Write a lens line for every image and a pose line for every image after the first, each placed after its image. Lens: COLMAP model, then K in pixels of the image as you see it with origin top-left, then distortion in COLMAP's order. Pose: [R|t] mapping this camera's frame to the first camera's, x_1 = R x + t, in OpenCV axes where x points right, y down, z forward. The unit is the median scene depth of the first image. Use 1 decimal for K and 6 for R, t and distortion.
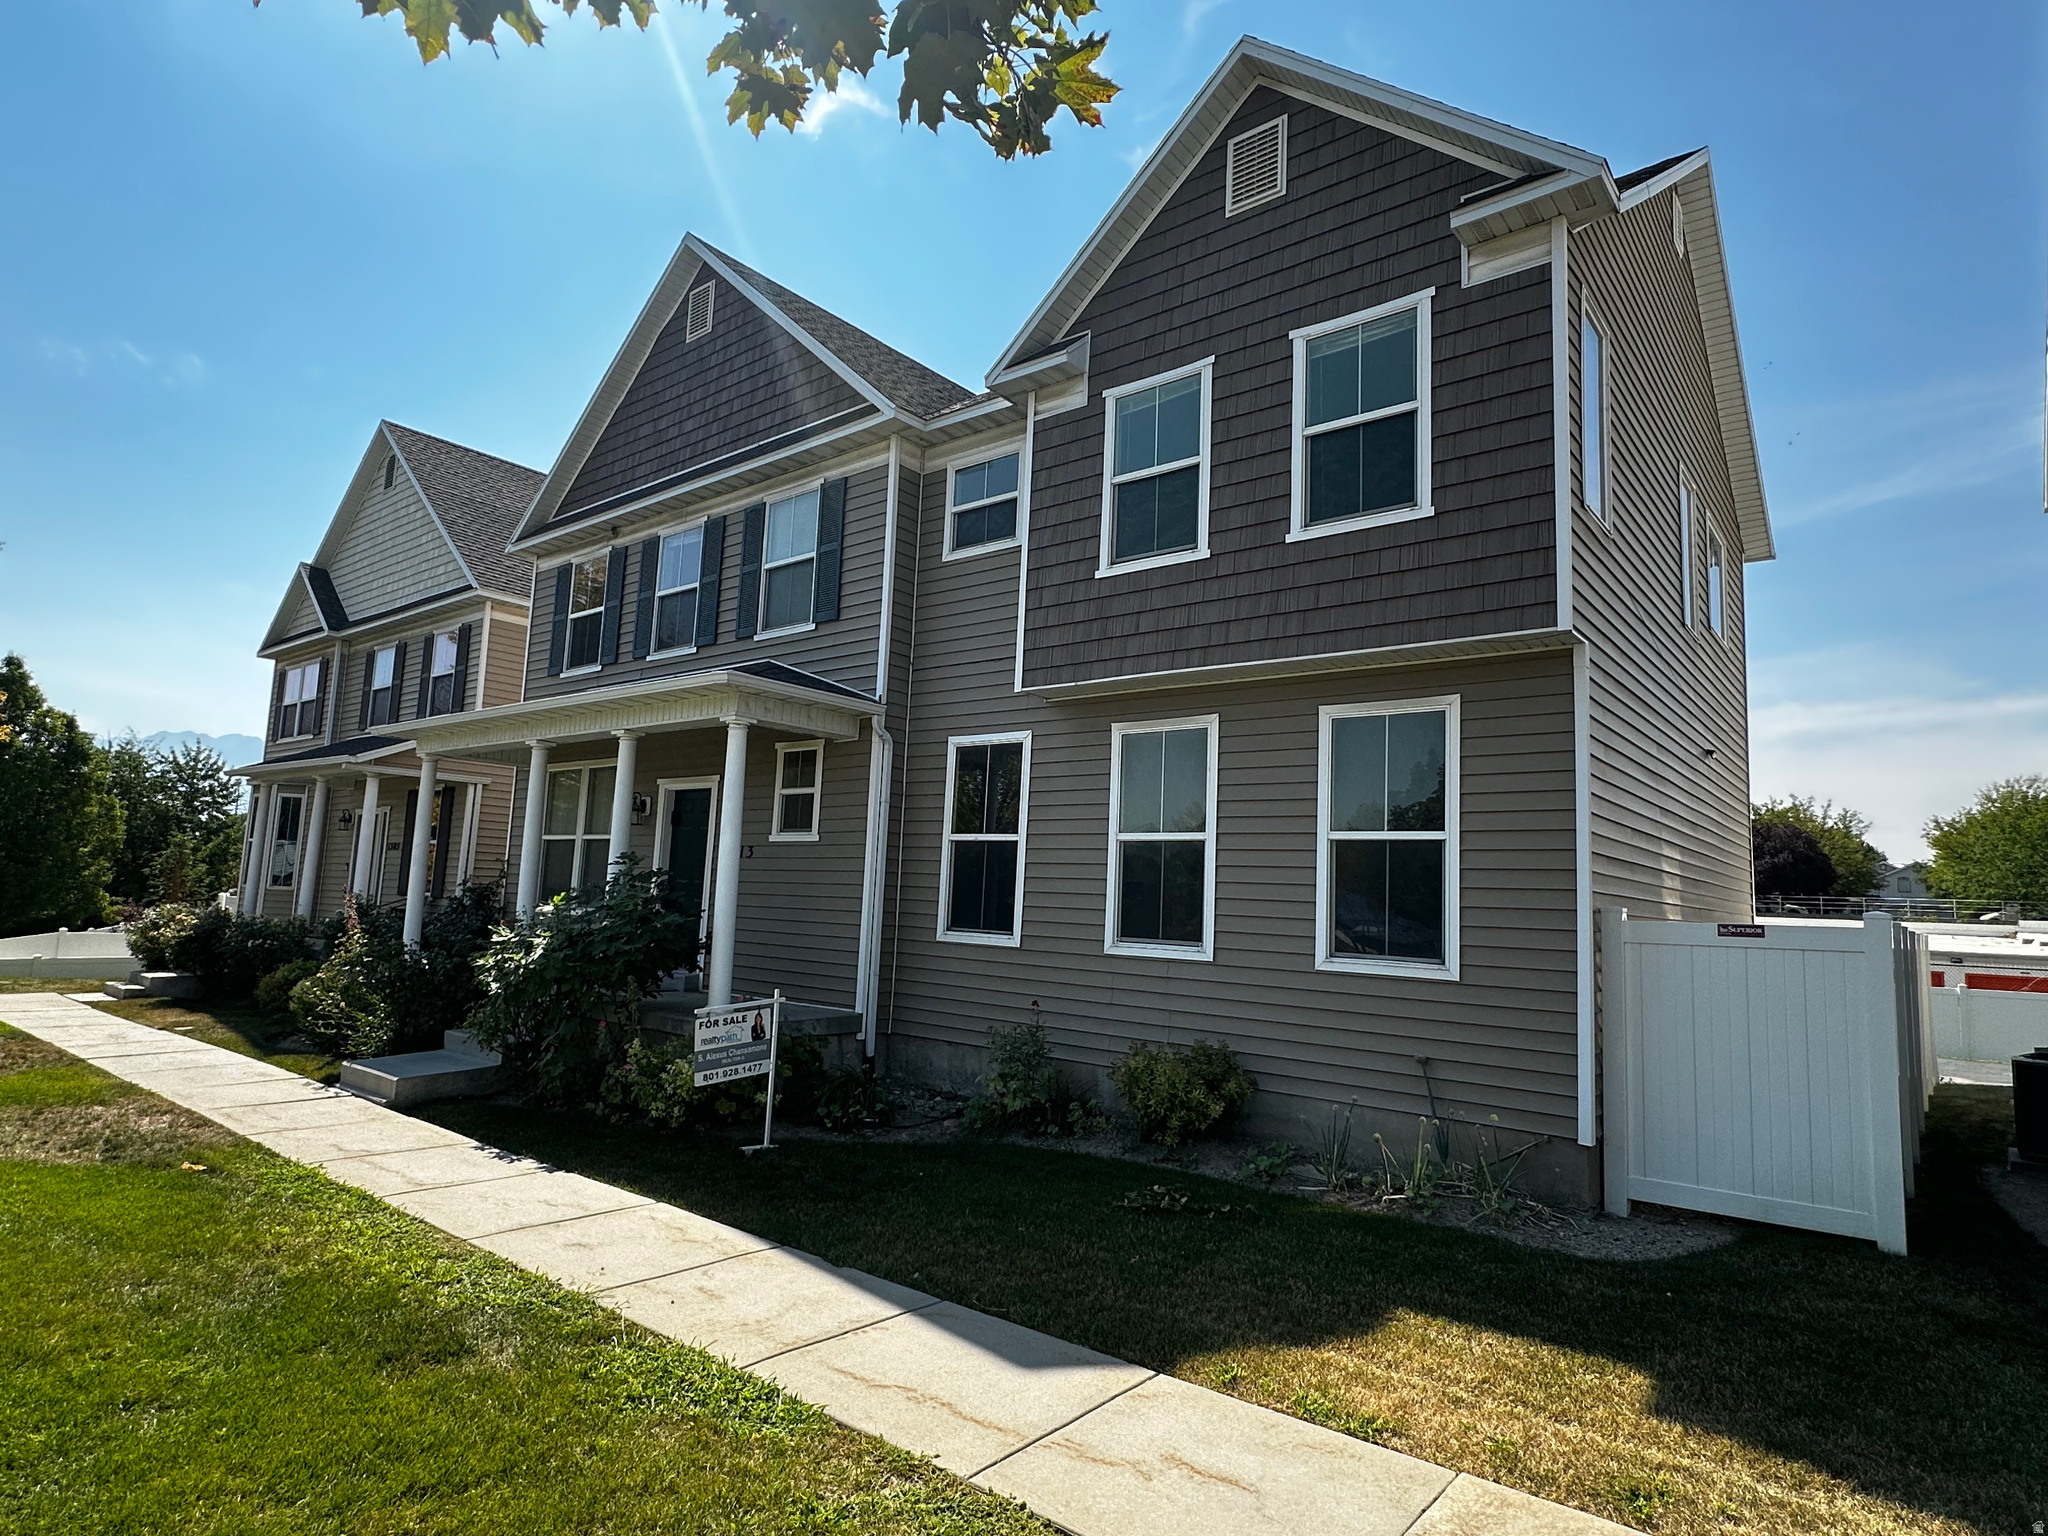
lens RADIAL K [[1117.8, 0, 1024.0], [0, 1117.8, 768.0], [0, 0, 1]] dist [-0.004187, -0.000177]
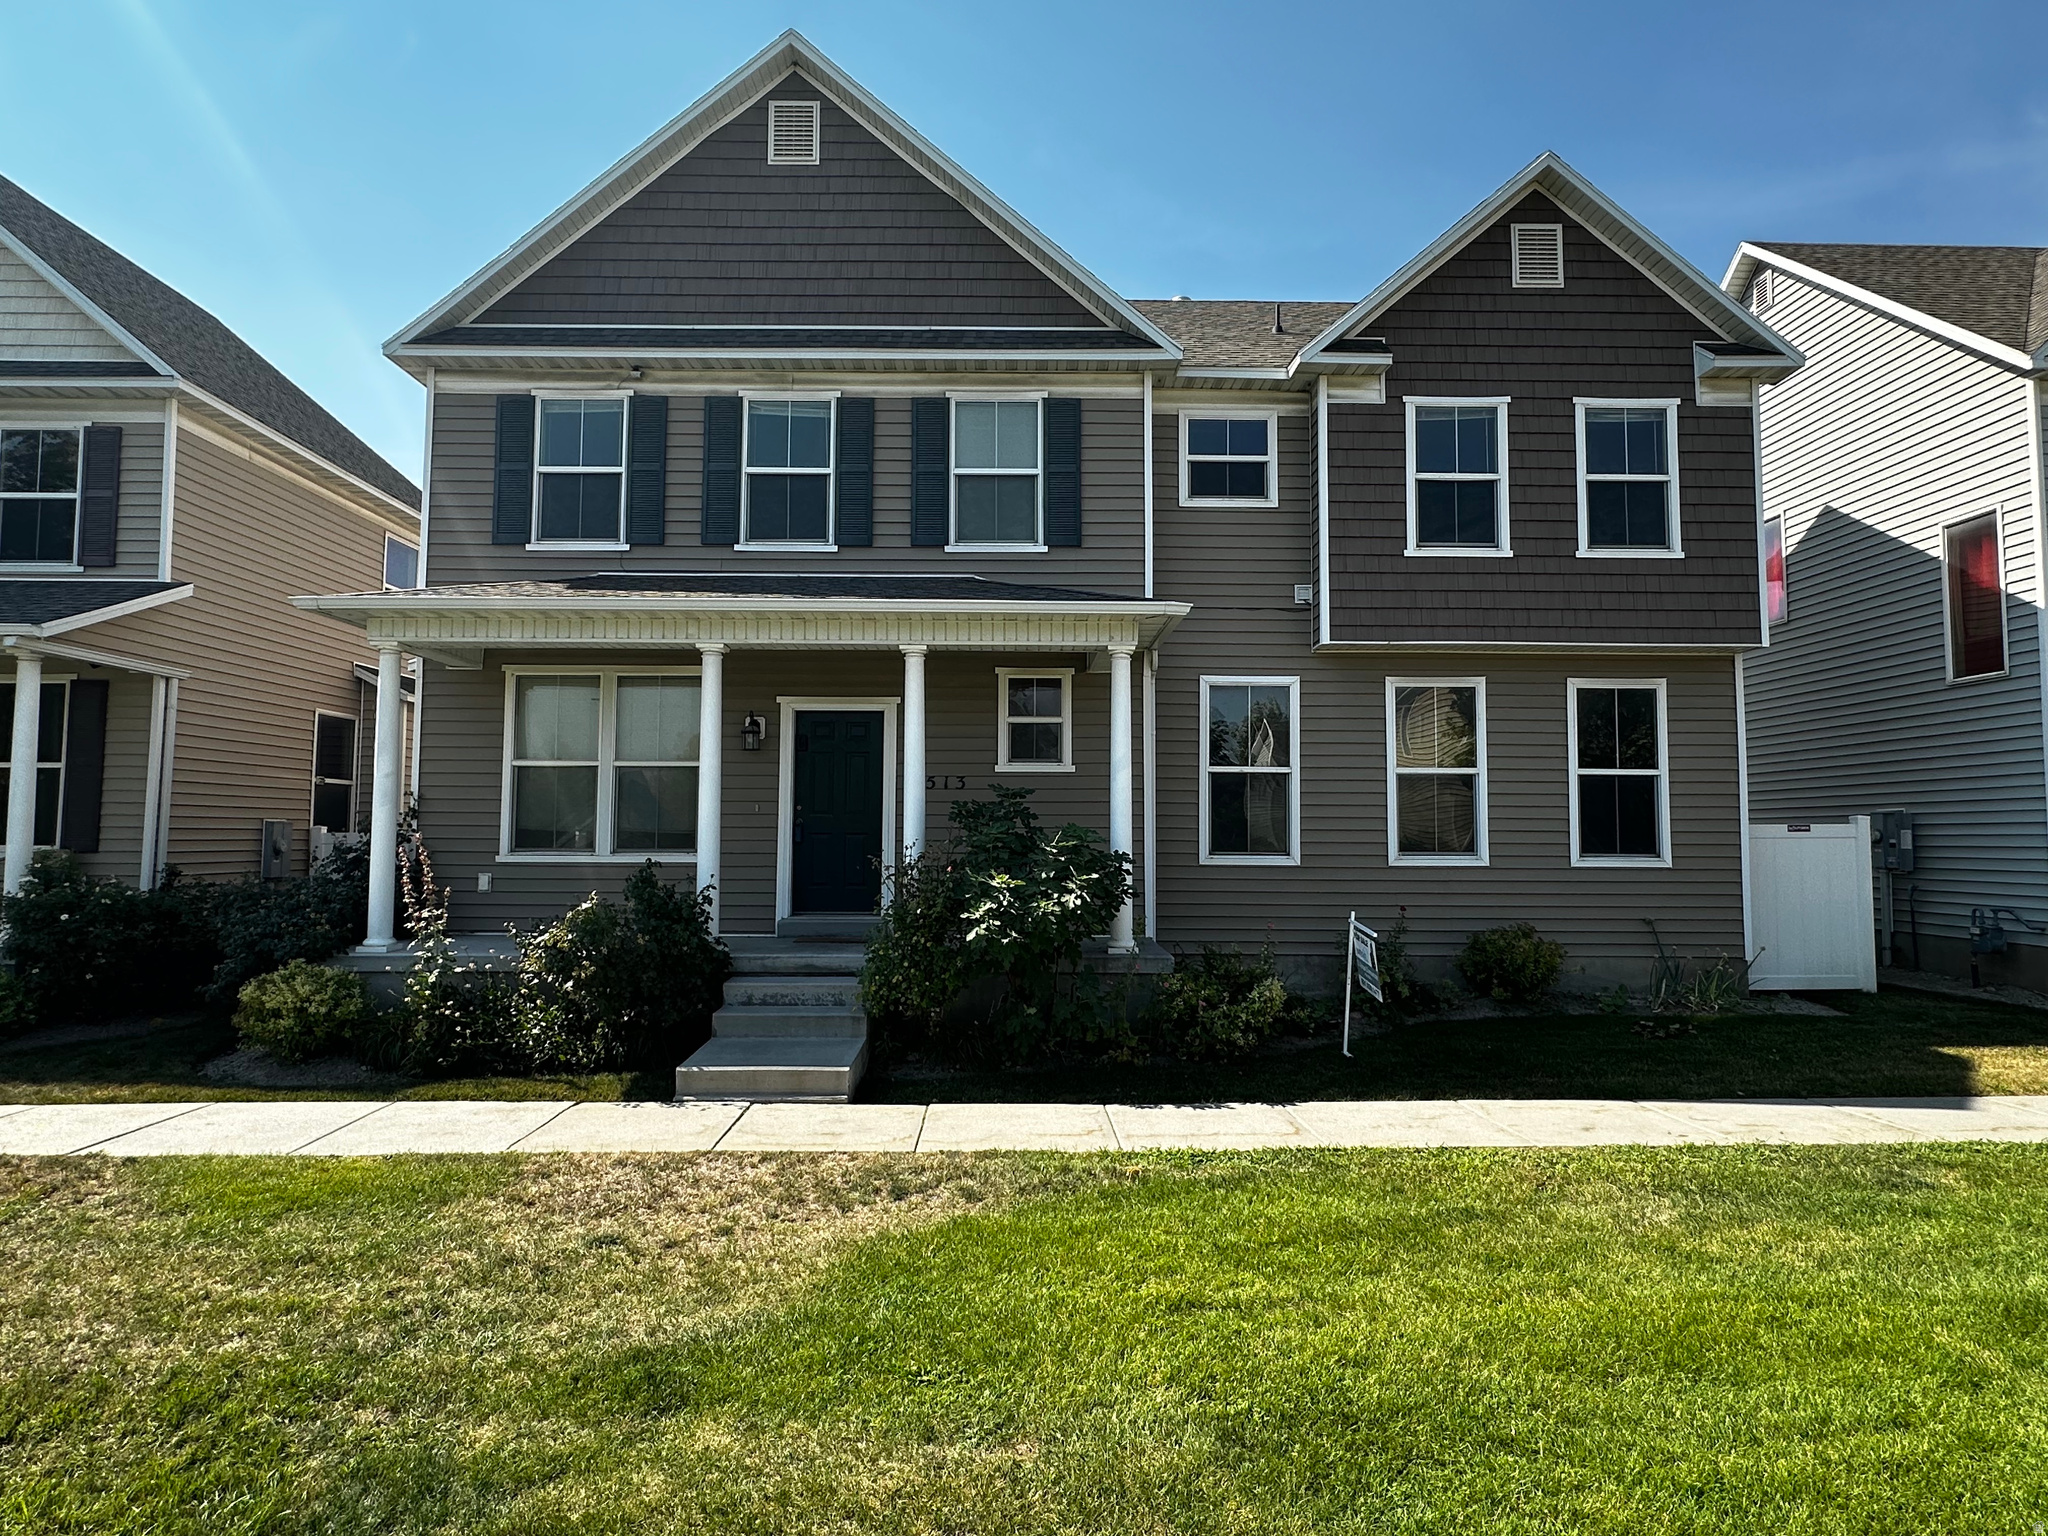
lens RADIAL K [[1117.8, 0, 1024.0], [0, 1117.8, 768.0], [0, 0, 1]] dist [-0.004187, -0.000177]
pose [[0.767501, 0.001182, 0.641047, -1.004645], [-0.049362, 0.997138, 0.057261, 0.008787], [-0.639144, -0.075591, 0.765363, 0.321054]]
